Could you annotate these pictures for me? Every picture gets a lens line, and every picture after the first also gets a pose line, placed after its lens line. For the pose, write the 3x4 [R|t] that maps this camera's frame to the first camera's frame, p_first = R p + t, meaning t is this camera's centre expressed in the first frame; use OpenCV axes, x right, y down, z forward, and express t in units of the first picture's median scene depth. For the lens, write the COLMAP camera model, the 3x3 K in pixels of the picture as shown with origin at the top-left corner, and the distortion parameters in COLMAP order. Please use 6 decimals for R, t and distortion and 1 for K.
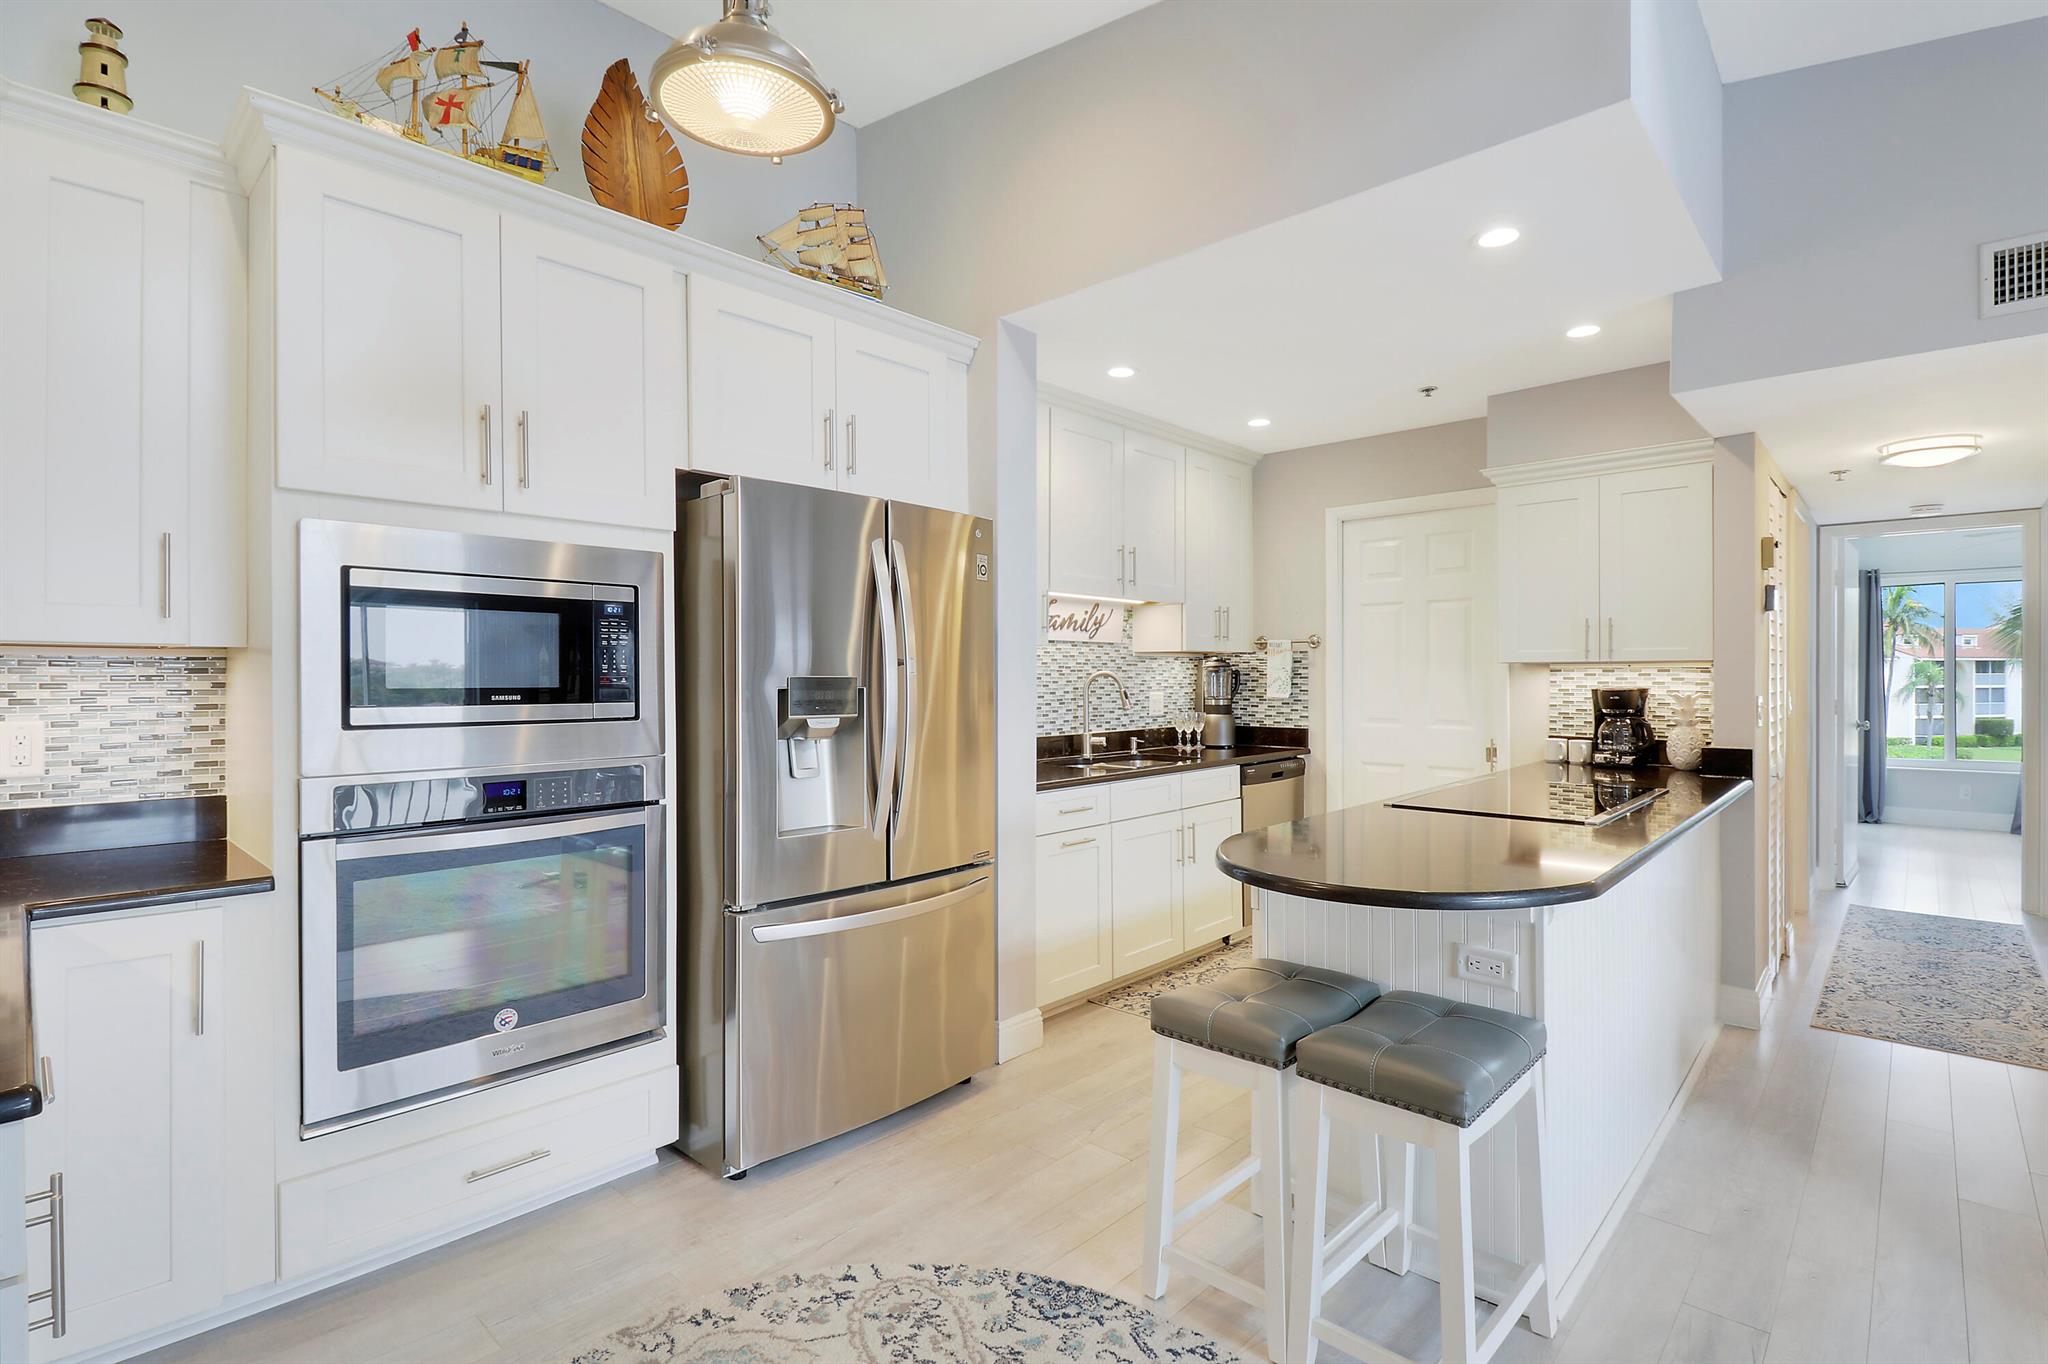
lens RADIAL K [[967.2, 0, 1024.0], [0, 967.2, 682.0], [0, 0, 1]] dist [-0.005671, -0.009745]
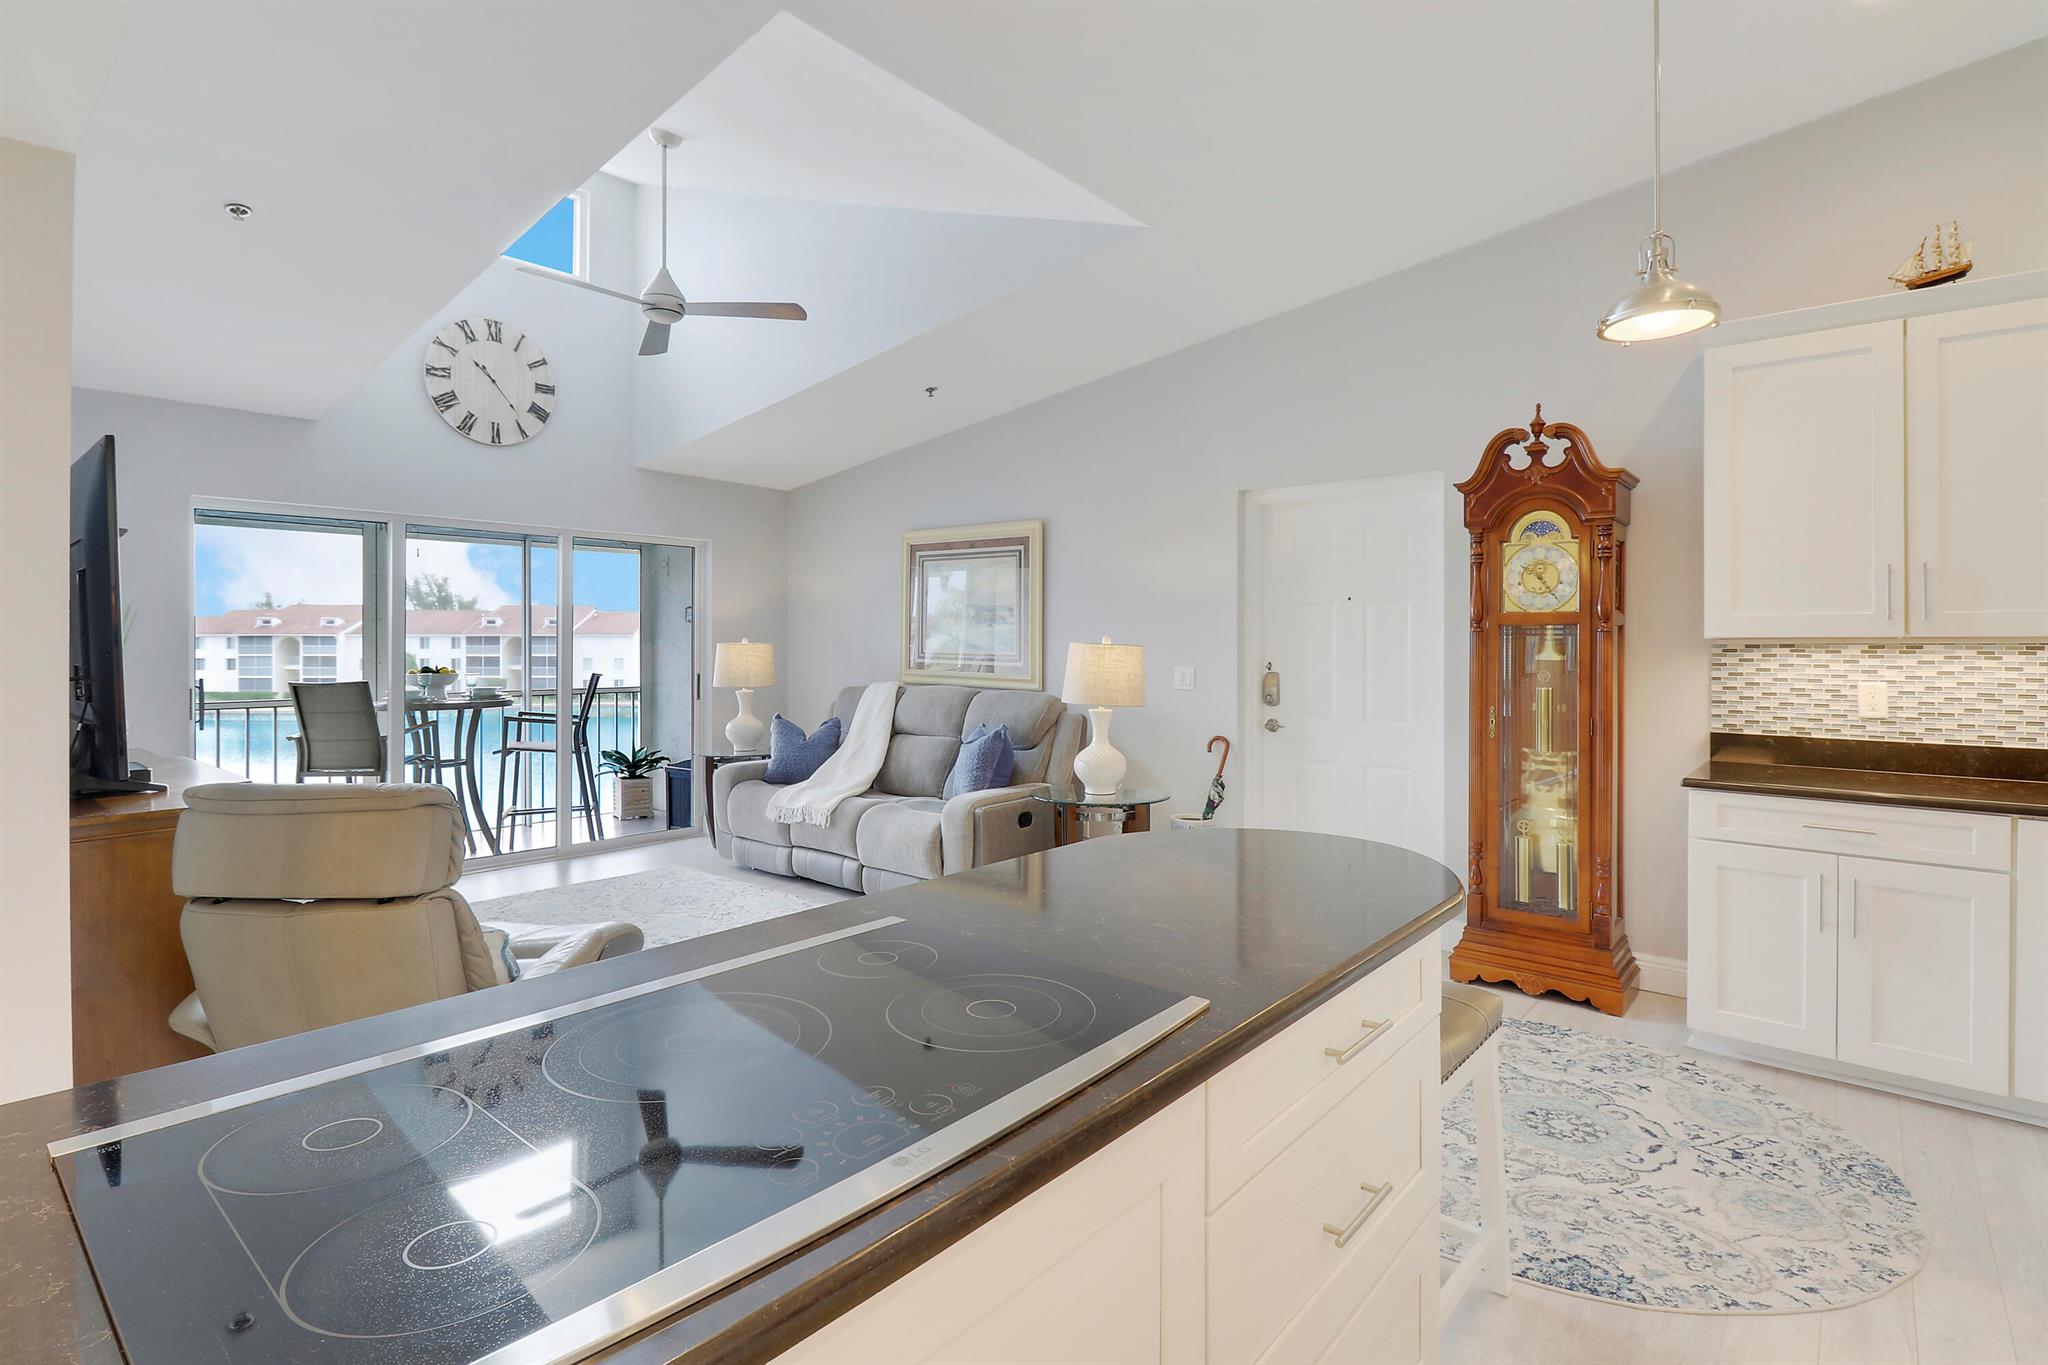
lens RADIAL K [[1009.4, 0, 1040.7], [0, 1009.4, 650.7], [0, 0, 1]] dist [0.023069, -0.028964]
pose [[-0.998010, 0.002765, -0.063001, 0.282585], [0.001806, 0.999882, 0.015269, -0.018065], [0.063036, 0.015124, -0.997897, 0.844780]]
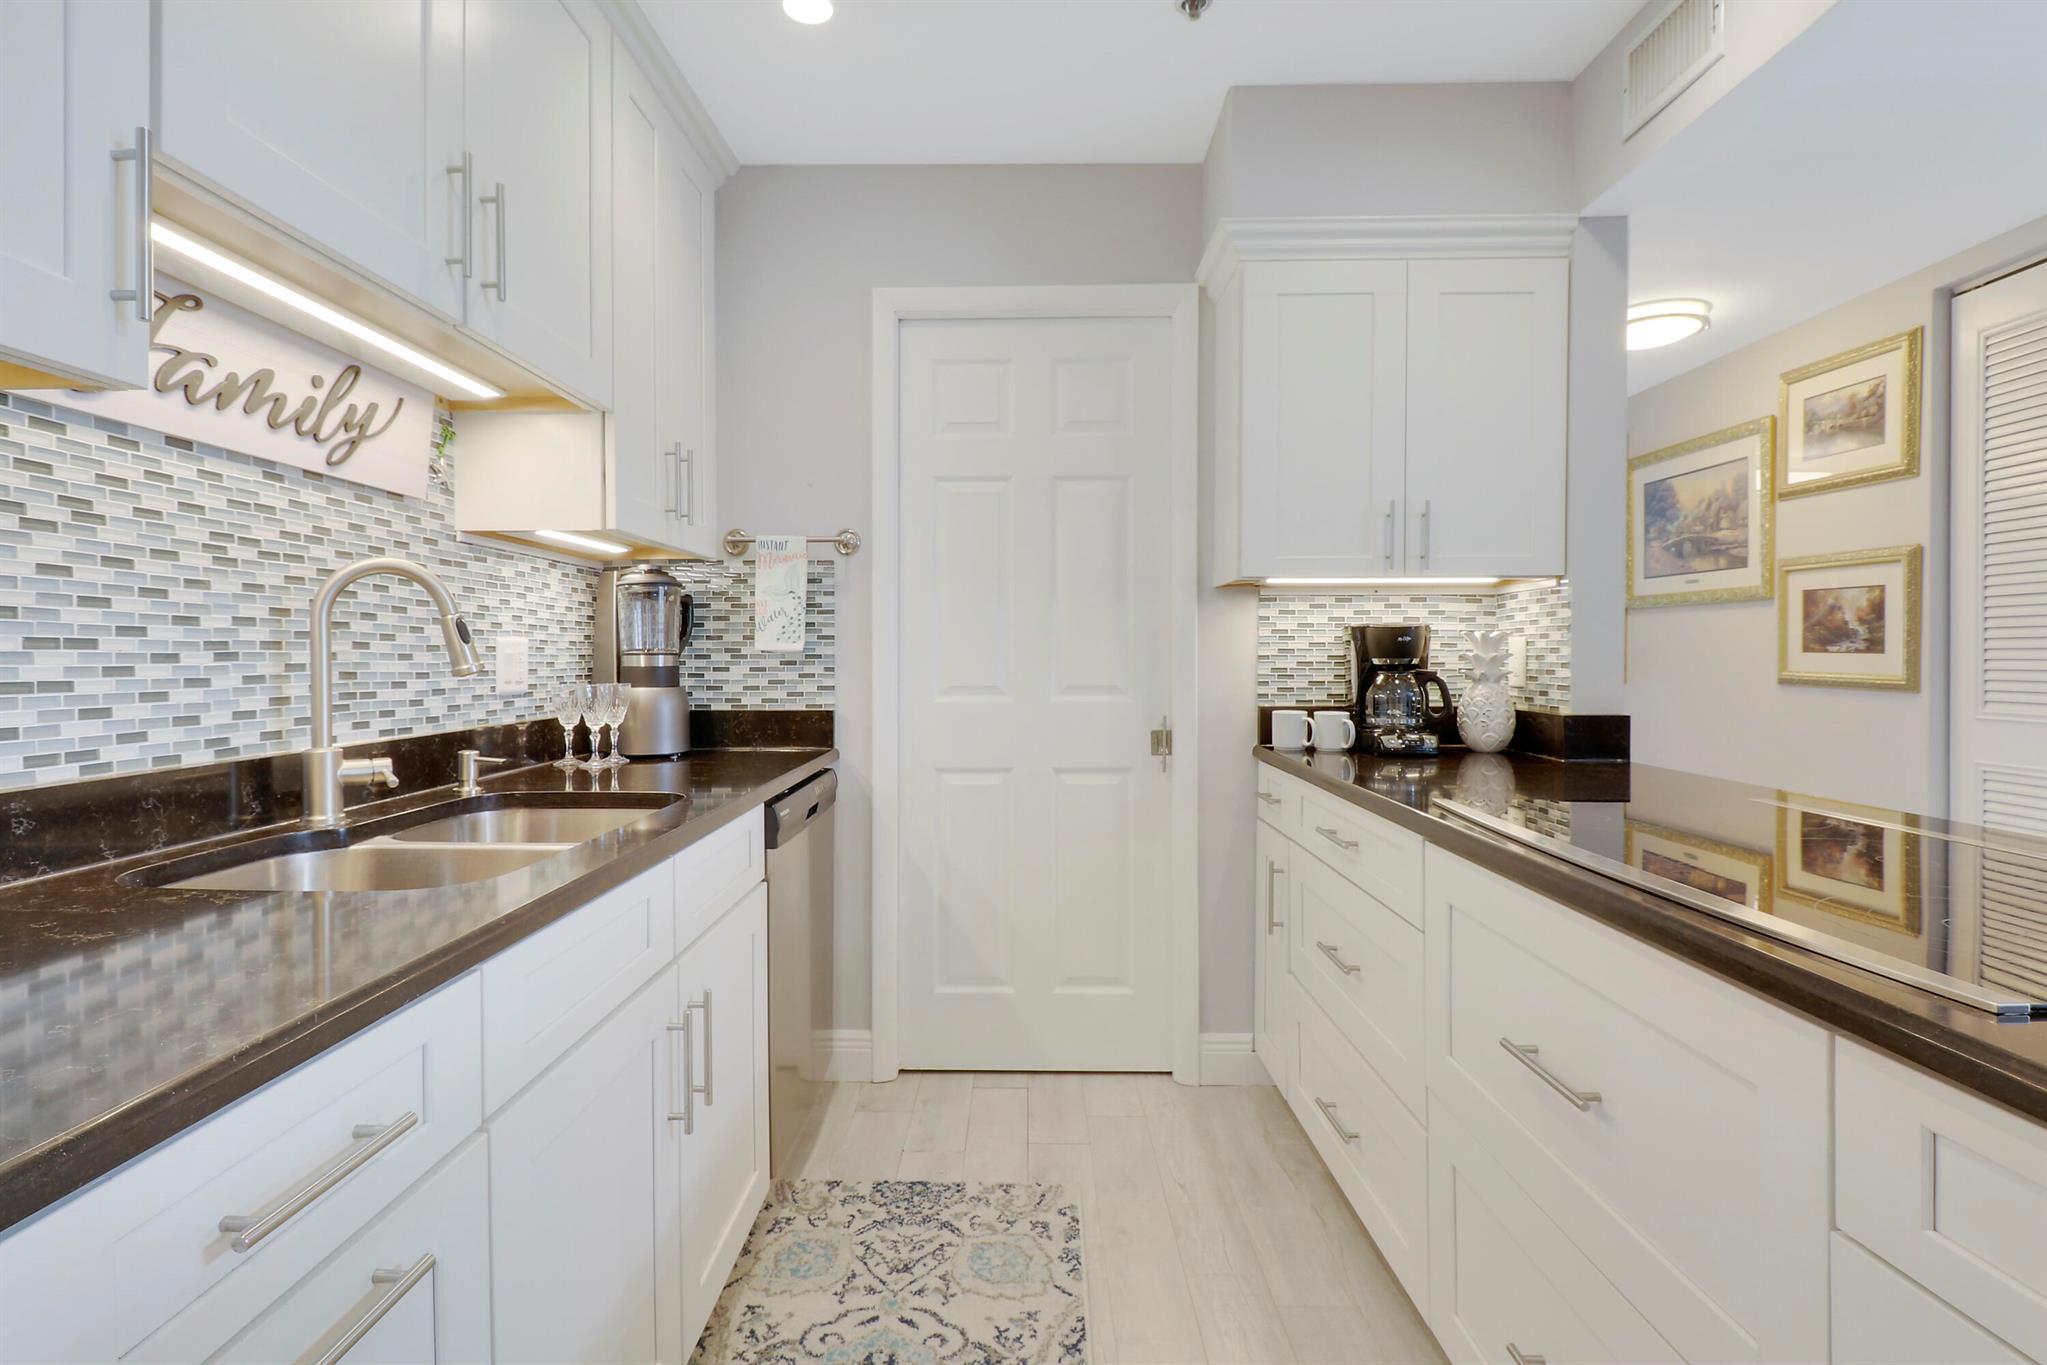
lens RADIAL K [[970.5, 0, 1027.7], [0, 970.5, 668.5], [0, 0, 1]] dist [-0.000983, -0.017303]
pose [[0.740074, -0.008434, 0.672472, 0.022059], [0.005284, 0.999963, 0.006726, 0.024733], [-0.672504, -0.001424, 0.740092, 0.593696]]
